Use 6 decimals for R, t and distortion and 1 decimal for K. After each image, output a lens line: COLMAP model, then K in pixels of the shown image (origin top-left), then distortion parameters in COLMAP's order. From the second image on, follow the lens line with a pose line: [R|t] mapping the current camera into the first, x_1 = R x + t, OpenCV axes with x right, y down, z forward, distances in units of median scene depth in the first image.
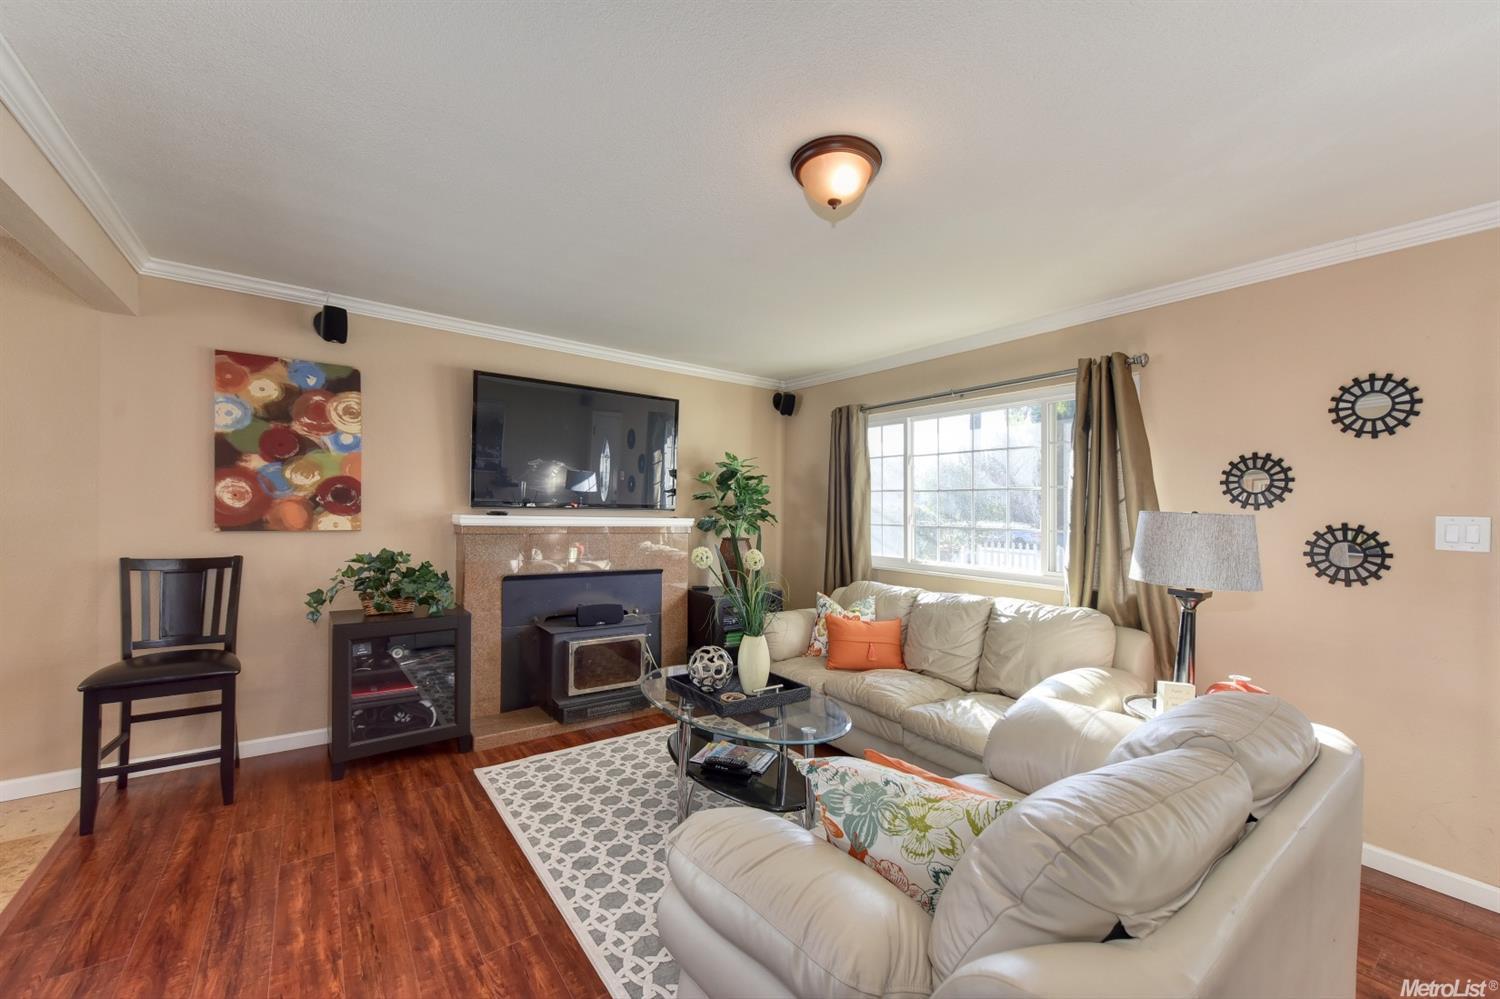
lens RADIAL K [[587.2, 0, 746.9], [0, 587.2, 514.9], [0, 0, 1]] dist [0.006031, -0.000565]
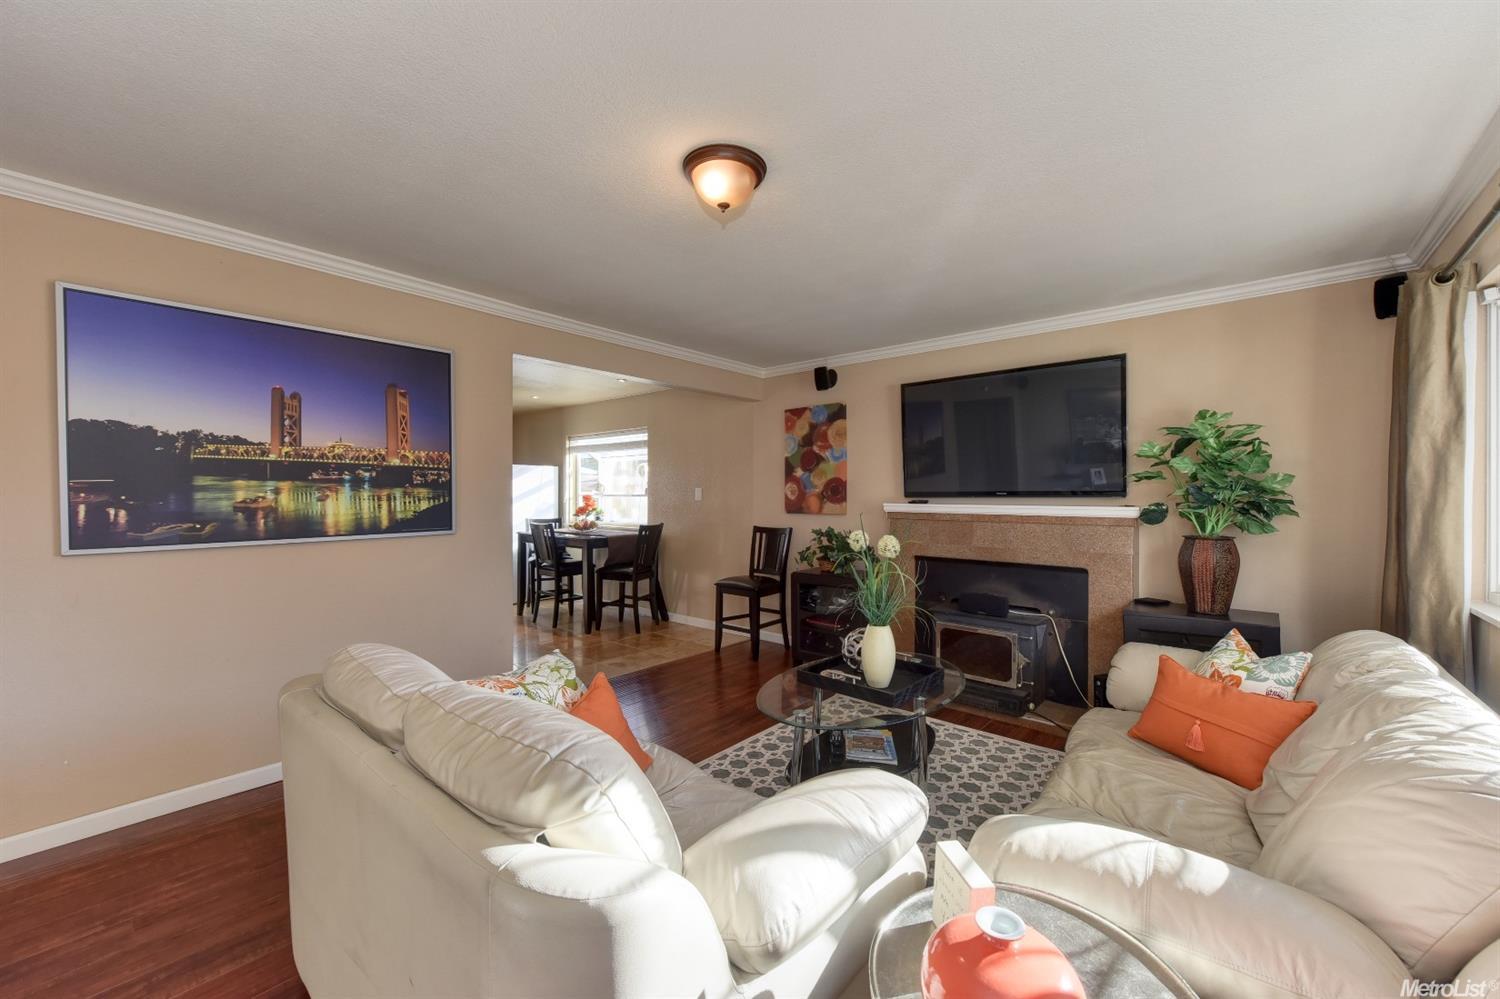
lens RADIAL K [[587.2, 0, 758.7], [0, 587.2, 508.2], [0, 0, 1]] dist [0.006031, -0.000565]
pose [[0.224772, -0.001754, -0.974410, 0.742929], [-0.005836, 0.999978, -0.003146, 0.018298], [0.974394, 0.006394, 0.224757, 0.492990]]
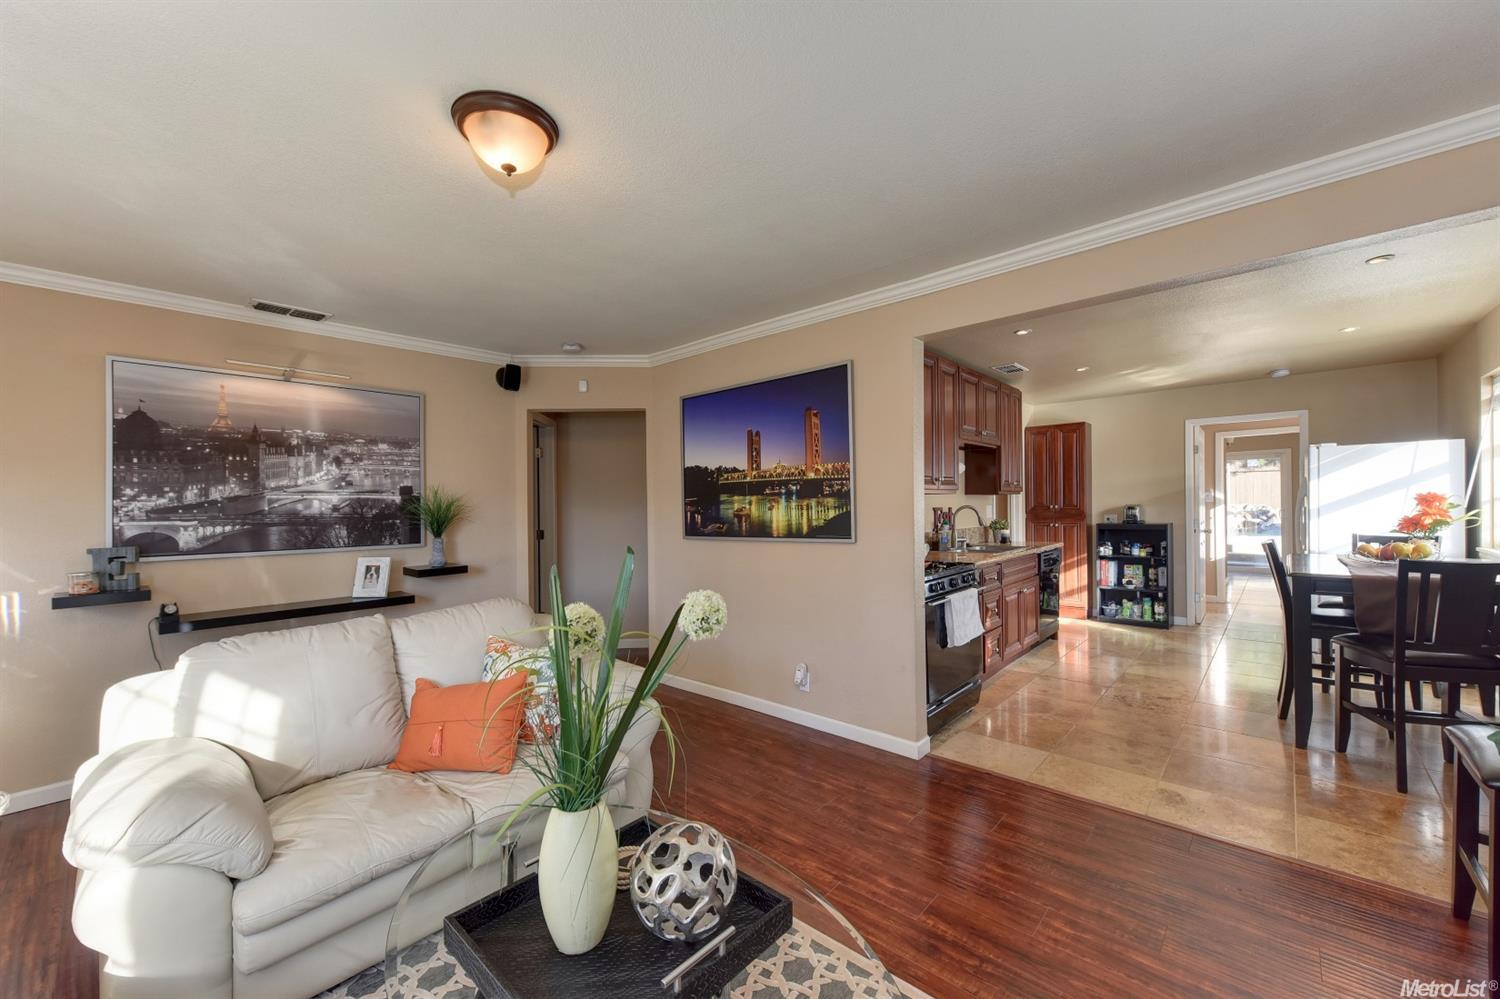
lens RADIAL K [[587.2, 0, 756.2], [0, 587.2, 511.5], [0, 0, 1]] dist [0.006031, -0.000565]
pose [[-0.979851, -0.003285, -0.199701, -0.020878], [-0.006895, 0.999825, 0.017383, -0.009008], [0.199609, 0.018409, -0.979703, 1.184437]]
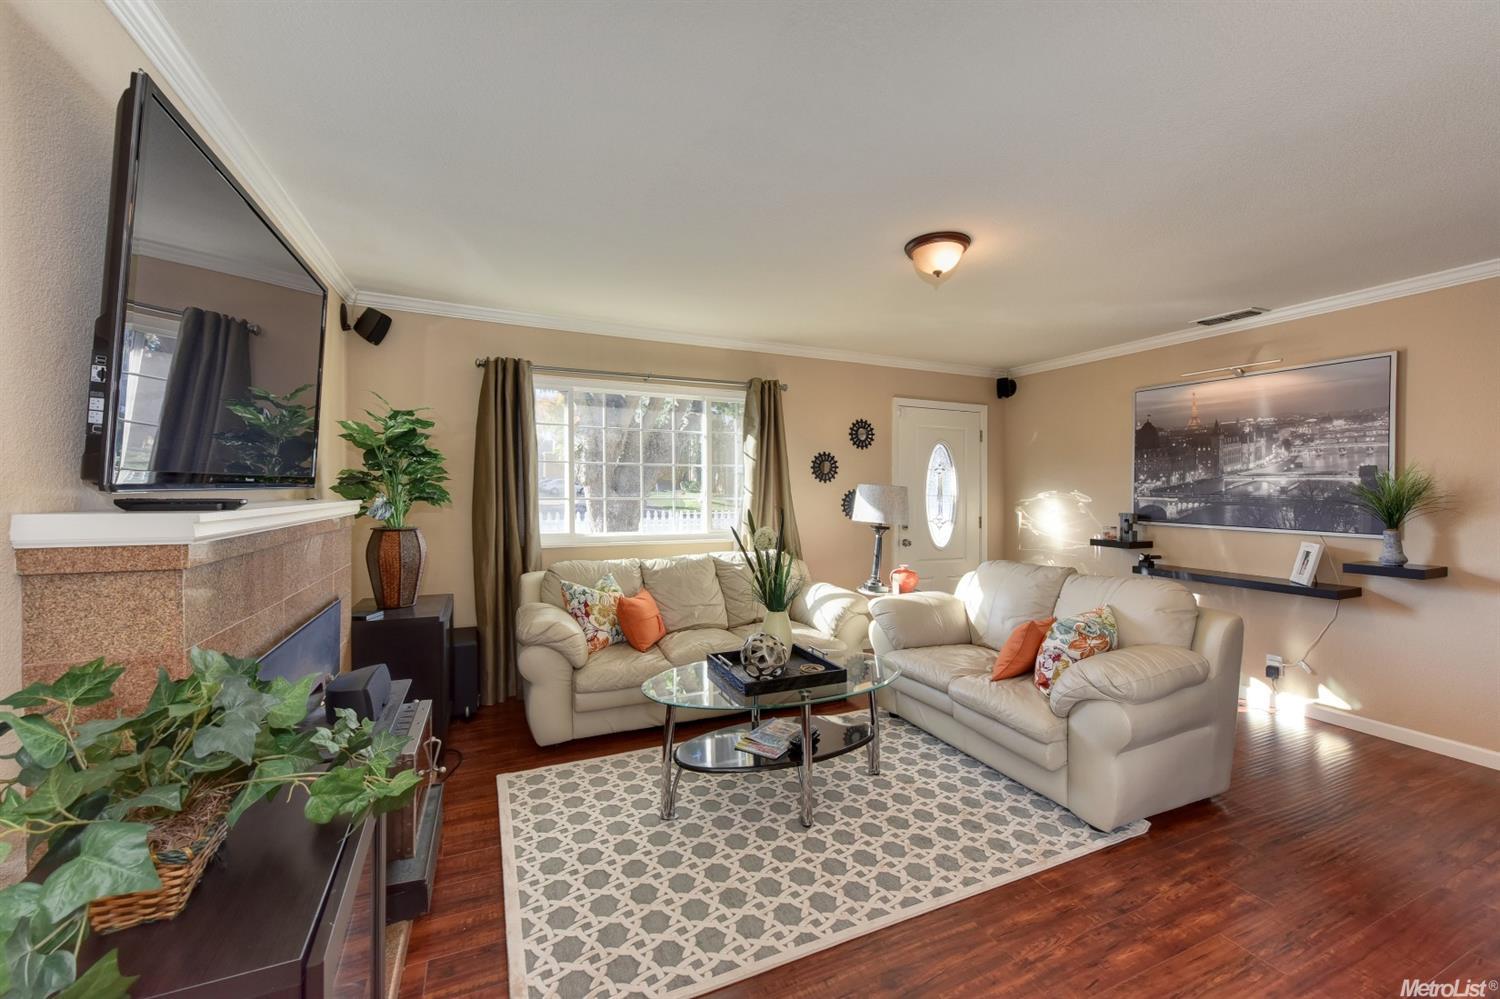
lens RADIAL K [[587.2, 0, 747.7], [0, 587.2, 509.0], [0, 0, 1]] dist [0.006031, -0.000565]
pose [[0.219808, -0.051928, 0.974160, -0.805977], [0.006095, 0.998636, 0.051857, -0.019996], [-0.975524, -0.005461, 0.219825, 0.683126]]
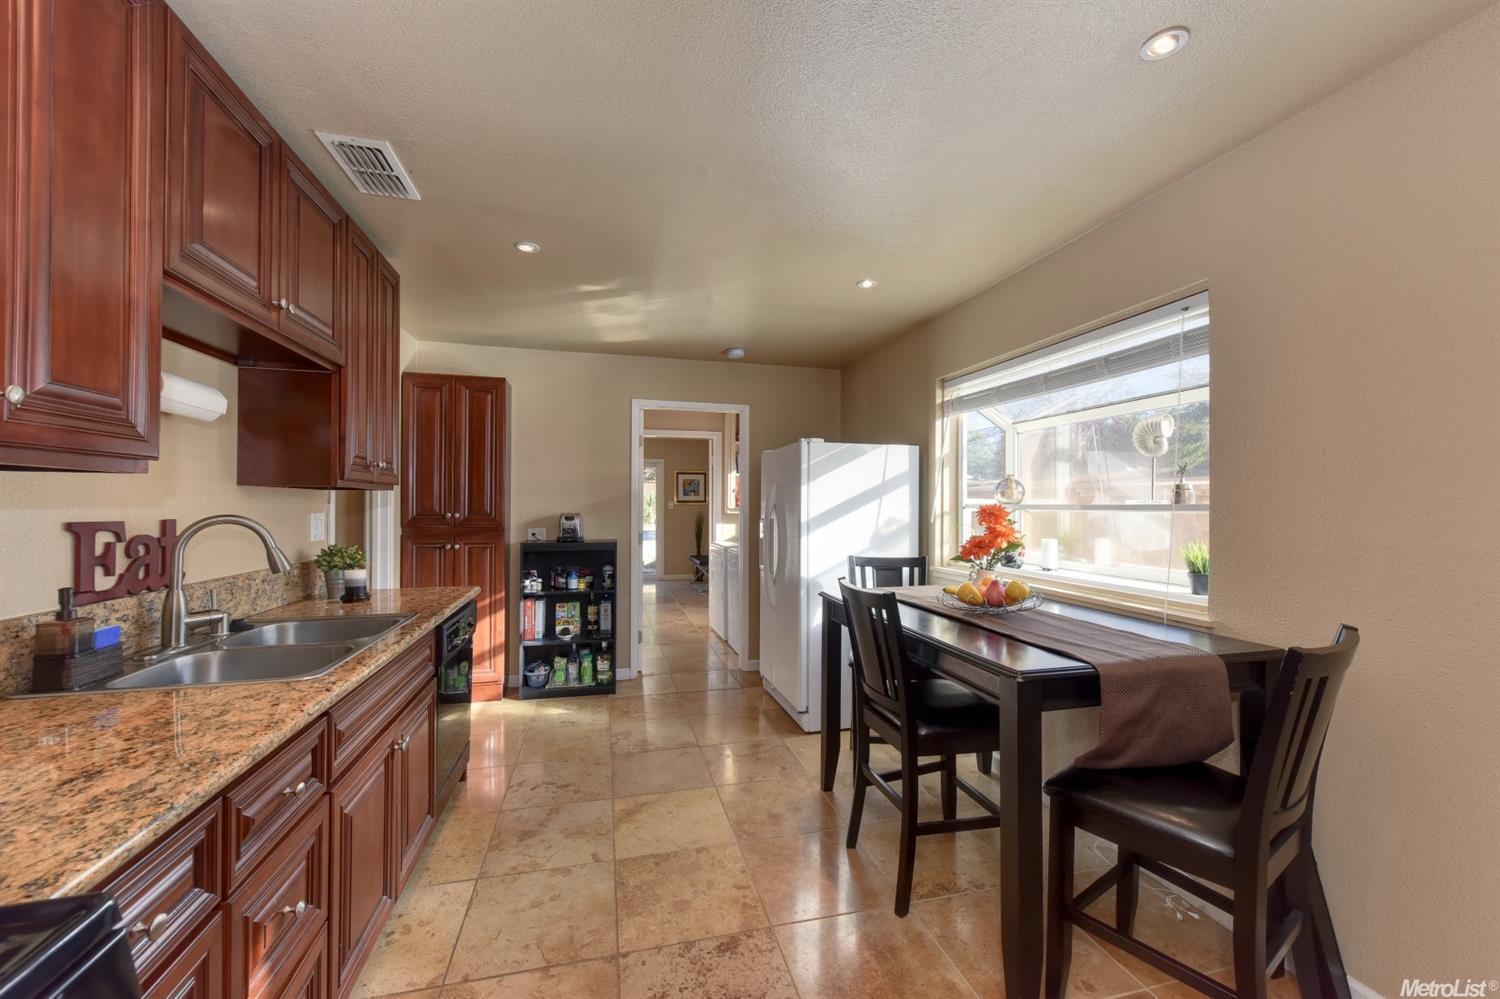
lens RADIAL K [[587.2, 0, 749.5], [0, 587.2, 504.5], [0, 0, 1]] dist [0.006031, -0.000565]
pose [[-0.381995, -0.024500, -0.923839, -0.595353], [-0.023158, 0.999588, -0.016933, -0.013137], [0.923874, 0.014926, -0.382405, 0.367340]]
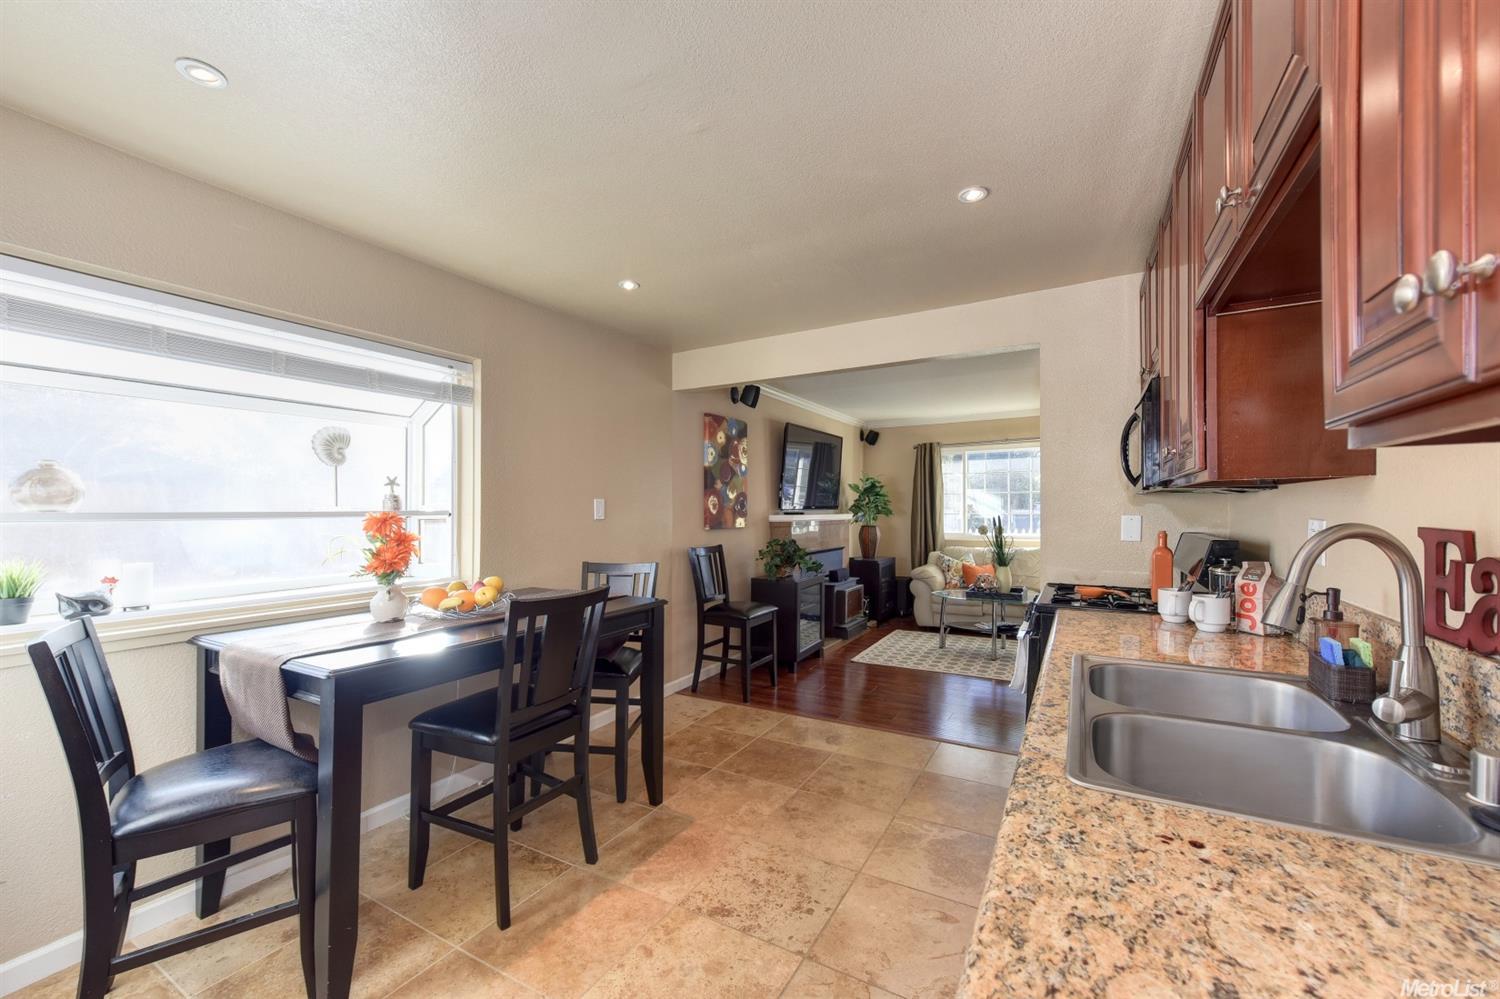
lens RADIAL K [[587.2, 0, 758.7], [0, 587.2, 525.7], [0, 0, 1]] dist [0.006031, -0.000565]
pose [[0.912222, -0.039903, 0.407749, -1.325455], [0.031904, 0.999142, 0.026402, -0.018108], [-0.408453, -0.011076, 0.912712, -0.442369]]
